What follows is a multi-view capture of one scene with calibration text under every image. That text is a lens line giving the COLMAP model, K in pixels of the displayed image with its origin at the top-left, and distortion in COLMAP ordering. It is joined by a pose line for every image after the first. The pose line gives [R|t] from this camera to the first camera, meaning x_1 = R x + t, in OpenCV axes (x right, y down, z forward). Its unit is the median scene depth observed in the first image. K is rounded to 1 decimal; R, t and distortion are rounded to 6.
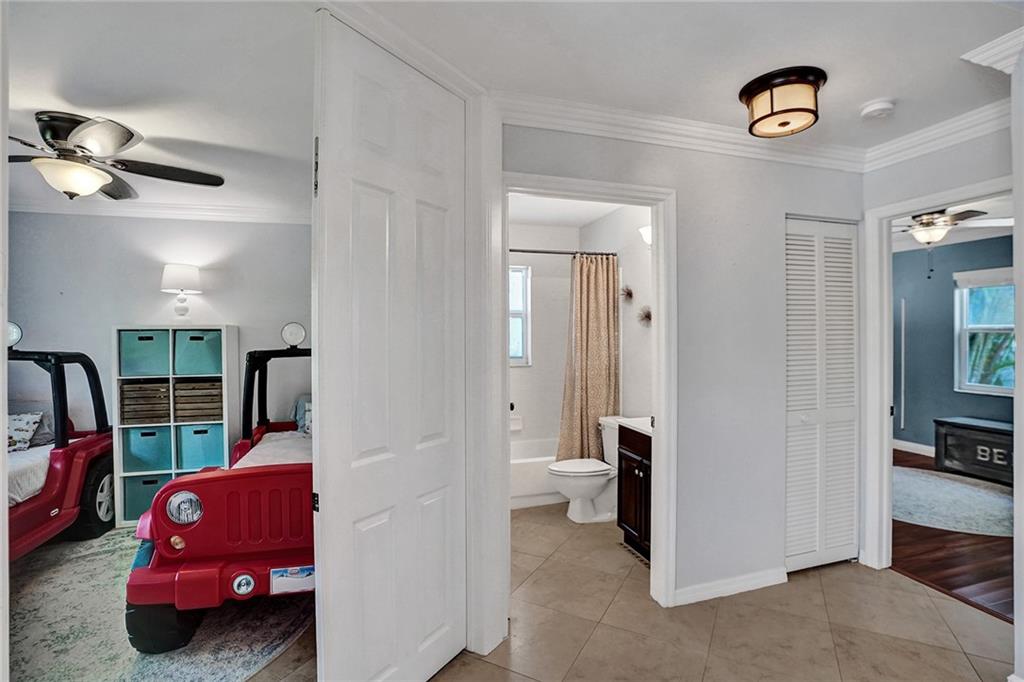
lens RADIAL K [[481.7, 0, 515.0], [0, 481.7, 336.5], [0, 0, 1]] dist [-0.078450, 0.029568]
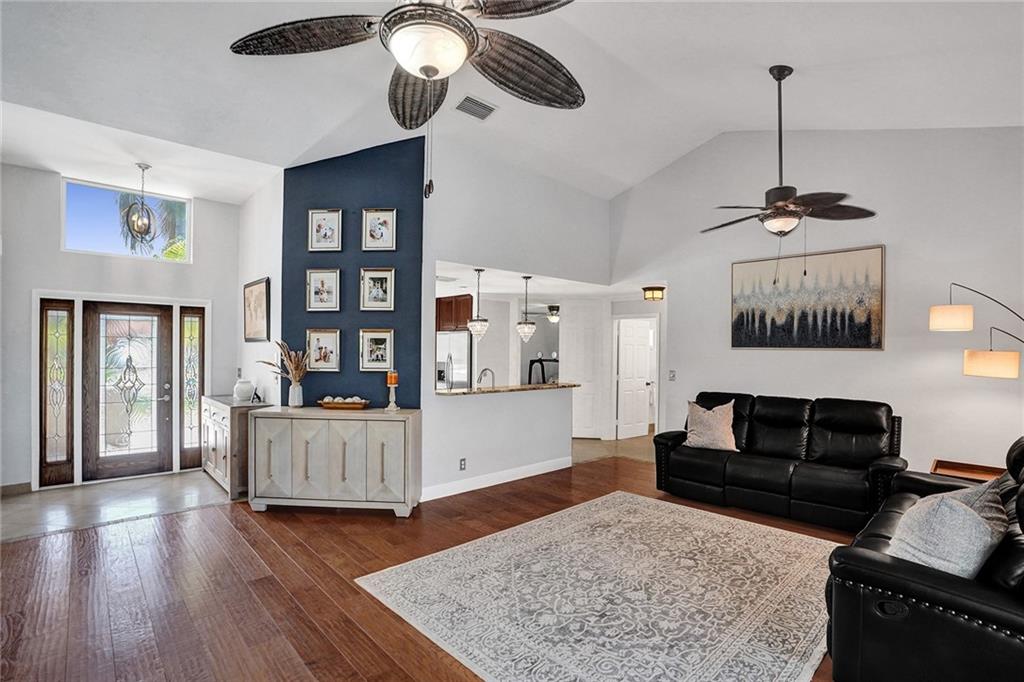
lens RADIAL K [[486.5, 0, 511.6], [0, 486.5, 349.6], [0, 0, 1]] dist [-0.070633, 0.030672]
pose [[0.432341, 0.009374, -0.901661, 1.634740], [-0.013132, 0.999905, 0.004099, -0.043505], [0.901615, 0.010069, 0.432423, -0.742096]]
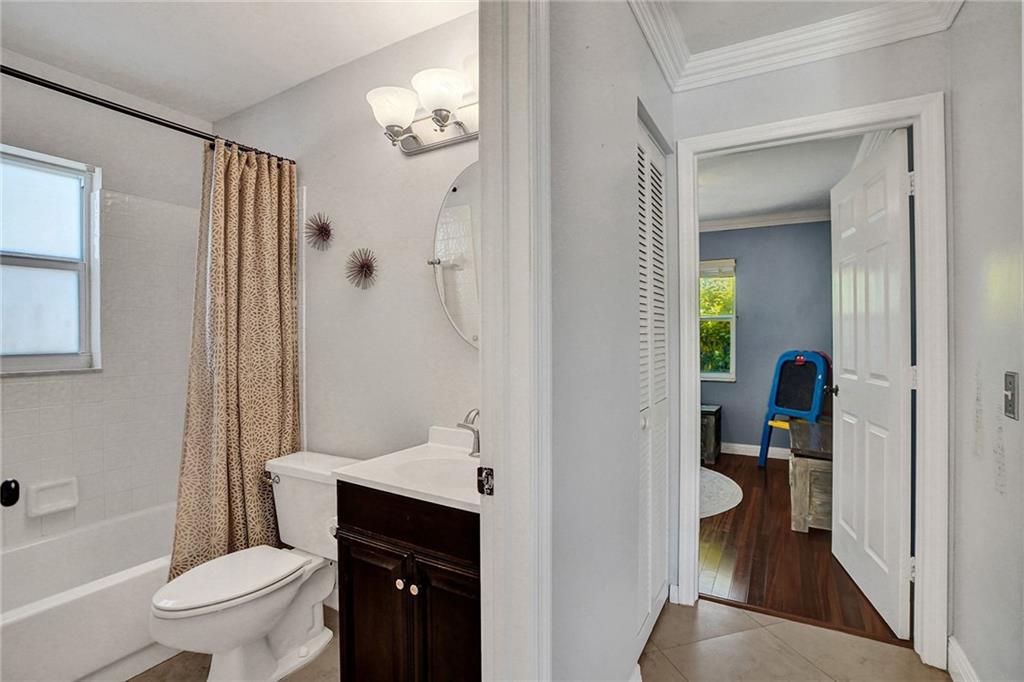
lens RADIAL K [[481.7, 0, 515.0], [0, 481.7, 336.5], [0, 0, 1]] dist [-0.078450, 0.029568]
pose [[0.726851, 0.000248, 0.686795, 0.021040], [0.006864, 0.999947, -0.007626, 0.039152], [-0.686761, 0.010257, 0.726811, 0.436942]]
